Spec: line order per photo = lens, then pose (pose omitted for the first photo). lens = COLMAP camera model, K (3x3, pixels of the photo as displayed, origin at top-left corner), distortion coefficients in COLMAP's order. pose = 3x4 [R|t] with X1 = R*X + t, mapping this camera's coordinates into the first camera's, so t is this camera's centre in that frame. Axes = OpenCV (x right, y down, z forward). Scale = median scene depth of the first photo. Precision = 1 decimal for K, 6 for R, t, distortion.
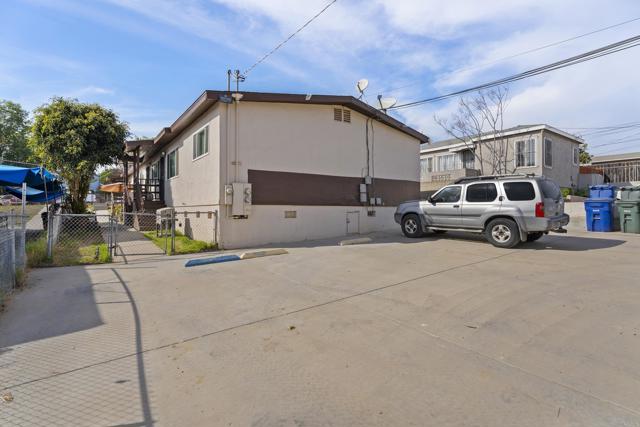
lens RADIAL K [[314.7, 0, 320.8], [0, 314.7, 208.5], [0, 0, 1]] dist [-0.001124, -0.000034]
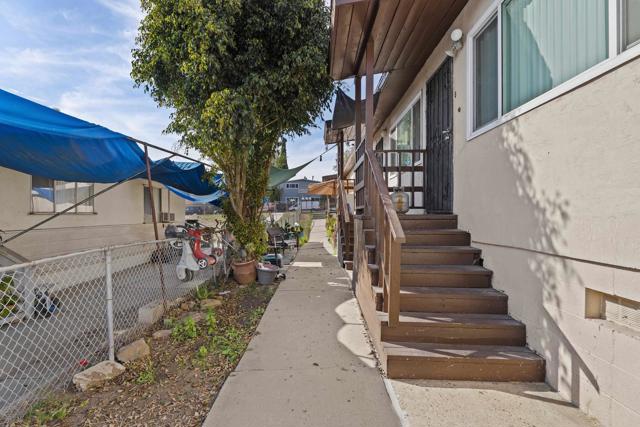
lens RADIAL K [[306.3, 0, 319.5], [0, 306.3, 212.6], [0, 0, 1]] dist [-0.013813, -0.000123]
pose [[0.803242, -0.002693, -0.595646, -0.400408], [0.003850, 0.999992, 0.000671, -0.025672], [0.595640, -0.002832, 0.803247, 0.660412]]
